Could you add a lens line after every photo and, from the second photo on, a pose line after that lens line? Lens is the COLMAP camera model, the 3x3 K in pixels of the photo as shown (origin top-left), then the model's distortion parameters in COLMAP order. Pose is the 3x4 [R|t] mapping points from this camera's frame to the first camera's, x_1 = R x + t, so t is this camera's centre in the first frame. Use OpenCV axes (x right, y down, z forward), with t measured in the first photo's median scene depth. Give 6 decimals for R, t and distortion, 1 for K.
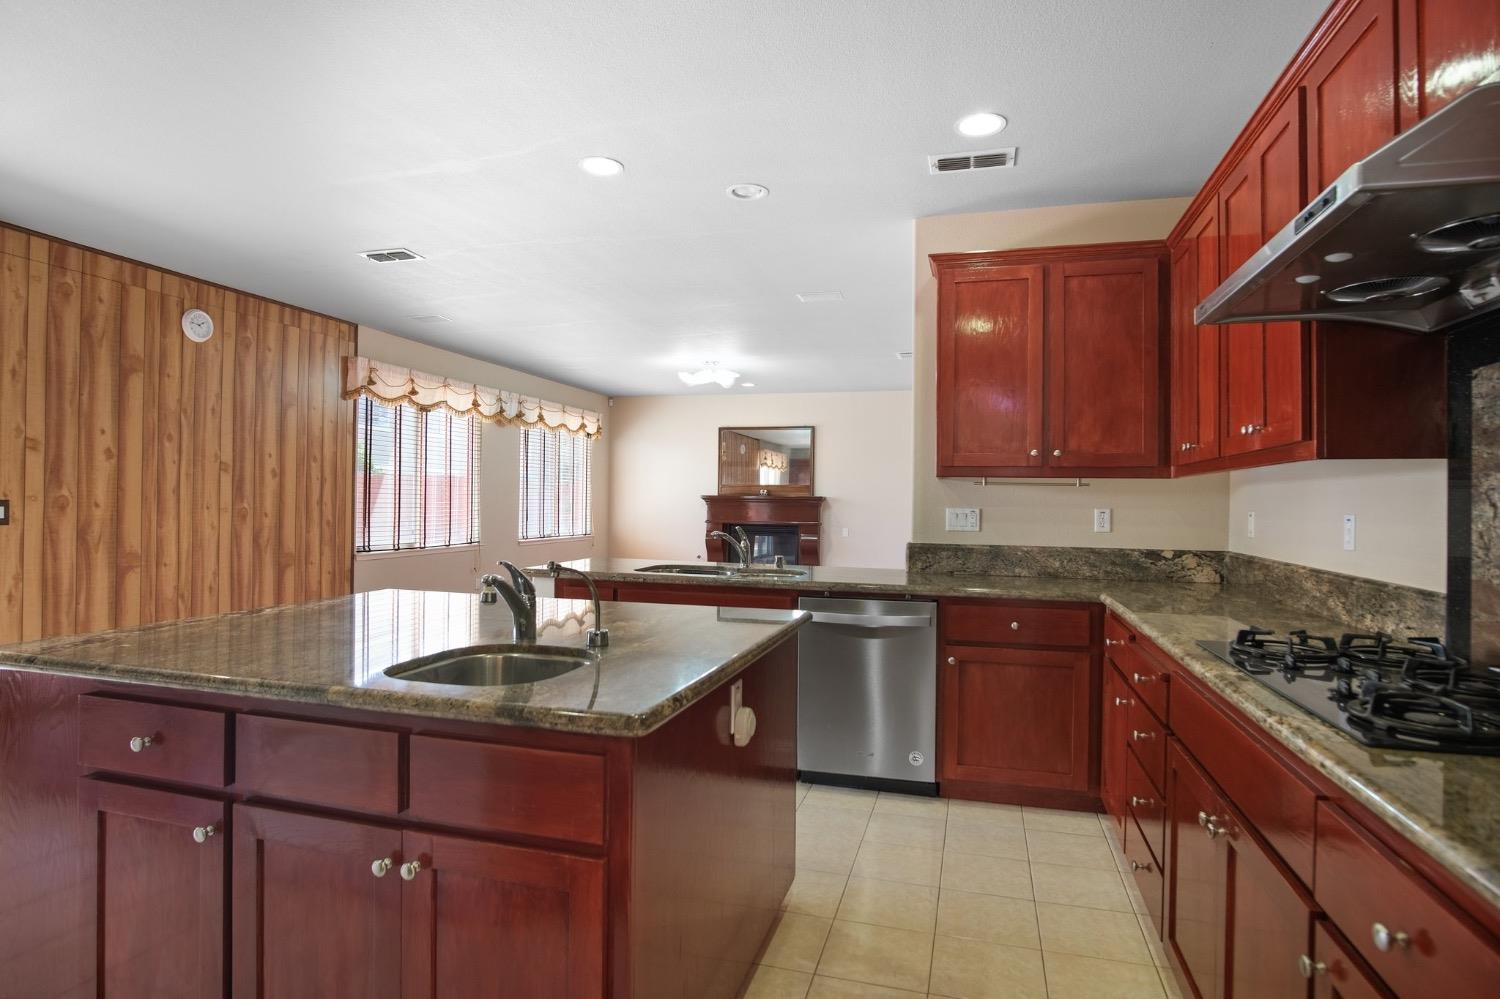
lens RADIAL K [[798.6, 0, 763.3], [0, 798.6, 499.4], [0, 0, 1]] dist [-0.029913, 0.008192]
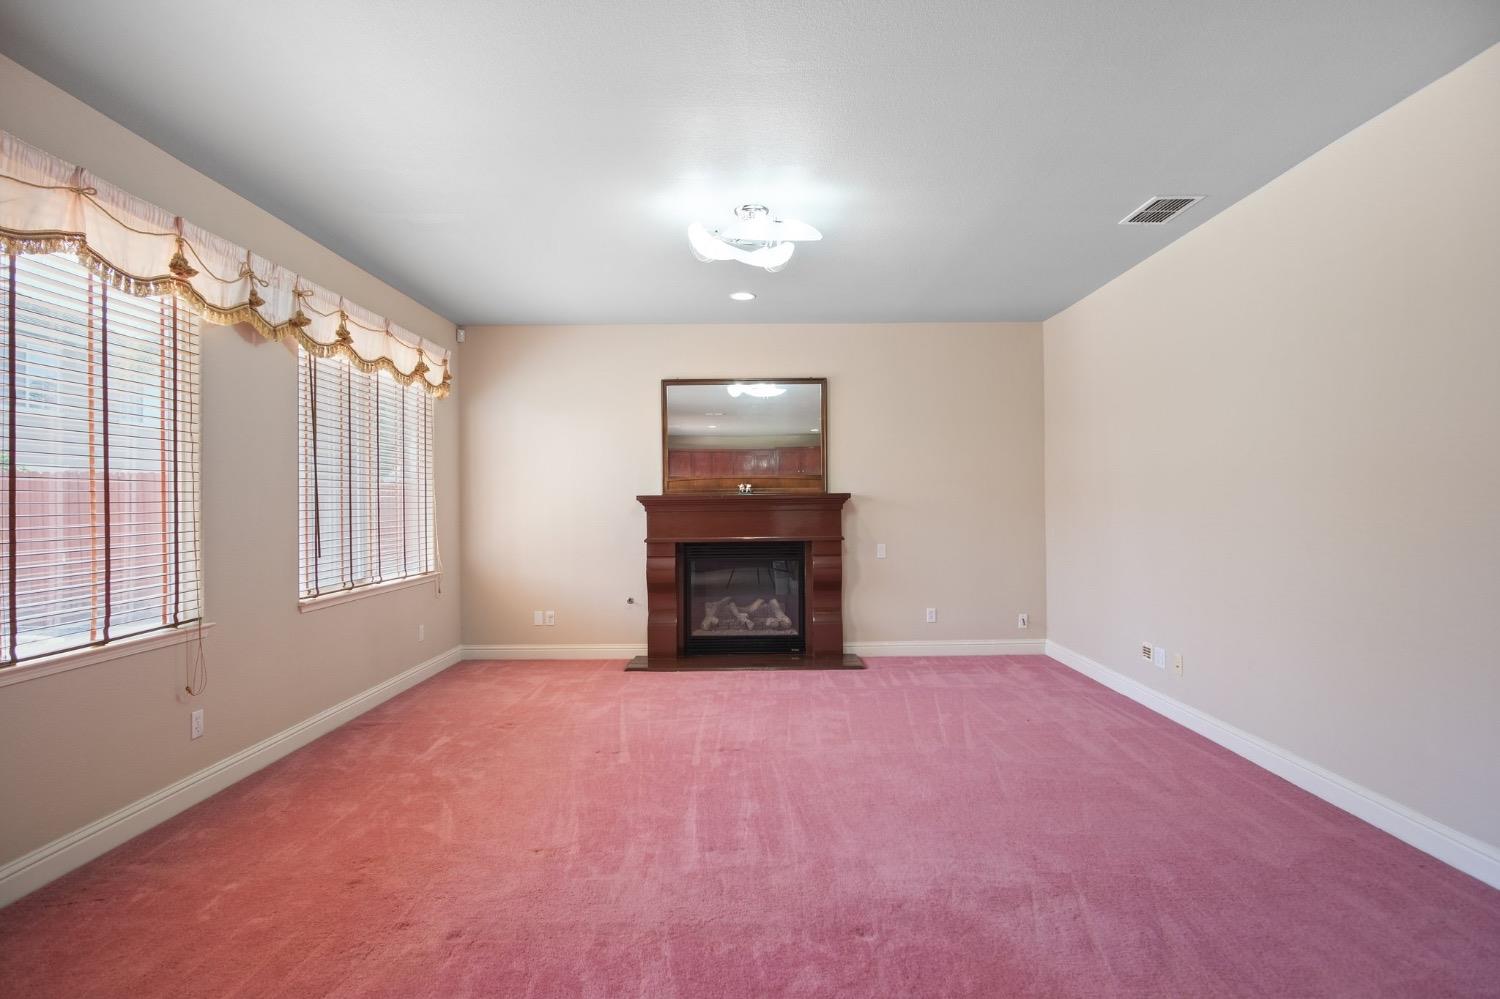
lens RADIAL K [[798.6, 0, 757.3], [0, 798.6, 501.4], [0, 0, 1]] dist [-0.029913, 0.008192]
pose [[0.963441, -0.022713, 0.266955, -0.165160], [0.022072, 0.999742, 0.005402, -0.002297], [-0.267008, 0.000687, 0.963694, 0.468009]]
